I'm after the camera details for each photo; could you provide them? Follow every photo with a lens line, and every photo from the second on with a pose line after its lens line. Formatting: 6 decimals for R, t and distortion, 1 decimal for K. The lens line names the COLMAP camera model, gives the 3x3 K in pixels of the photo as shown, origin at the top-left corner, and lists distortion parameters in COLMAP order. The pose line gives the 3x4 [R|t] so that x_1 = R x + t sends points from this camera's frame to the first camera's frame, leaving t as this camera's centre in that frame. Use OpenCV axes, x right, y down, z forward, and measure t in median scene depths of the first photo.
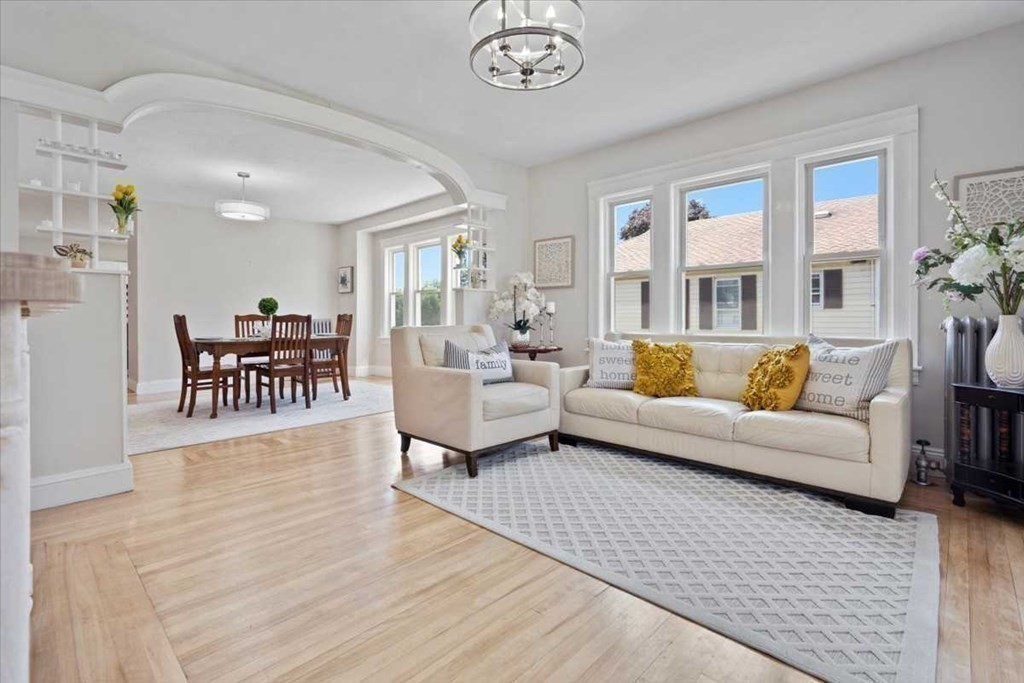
lens RADIAL K [[476.8, 0, 509.5], [0, 476.8, 332.8], [0, 0, 1]] dist [-0.000790, -0.000007]
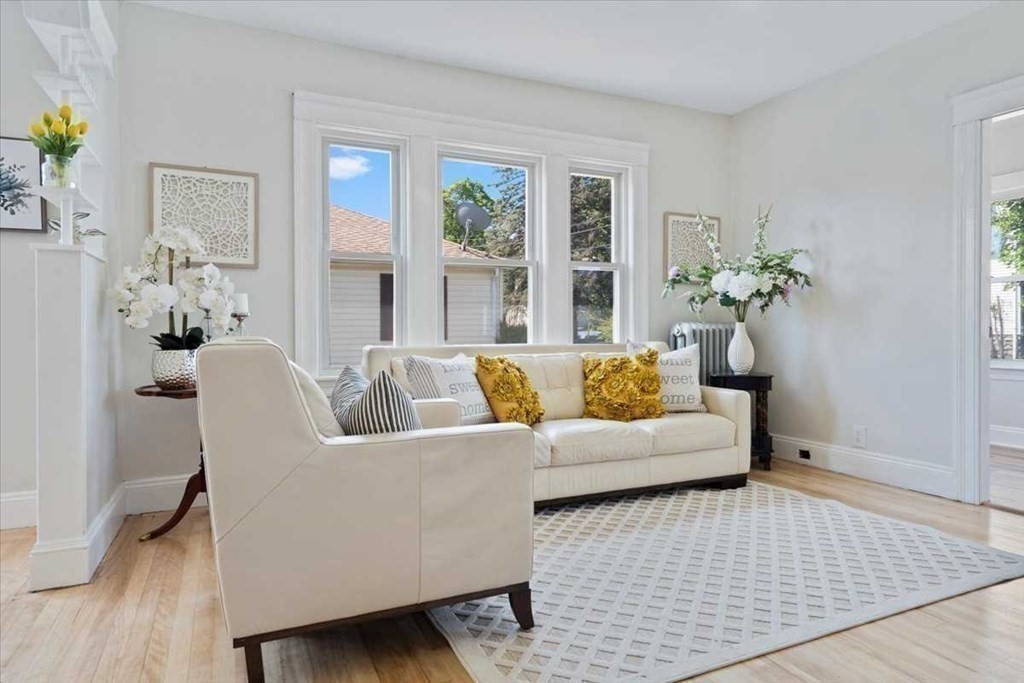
lens RADIAL K [[620.0, 0, 512.0], [0, 620.0, 341.5], [0, 0, 1]] dist [0.004154, 0.001183]
pose [[0.348583, -0.018434, 0.937096, -0.699592], [0.031572, 0.999470, 0.007917, -0.013095], [-0.936746, 0.026827, 0.348981, 0.769567]]
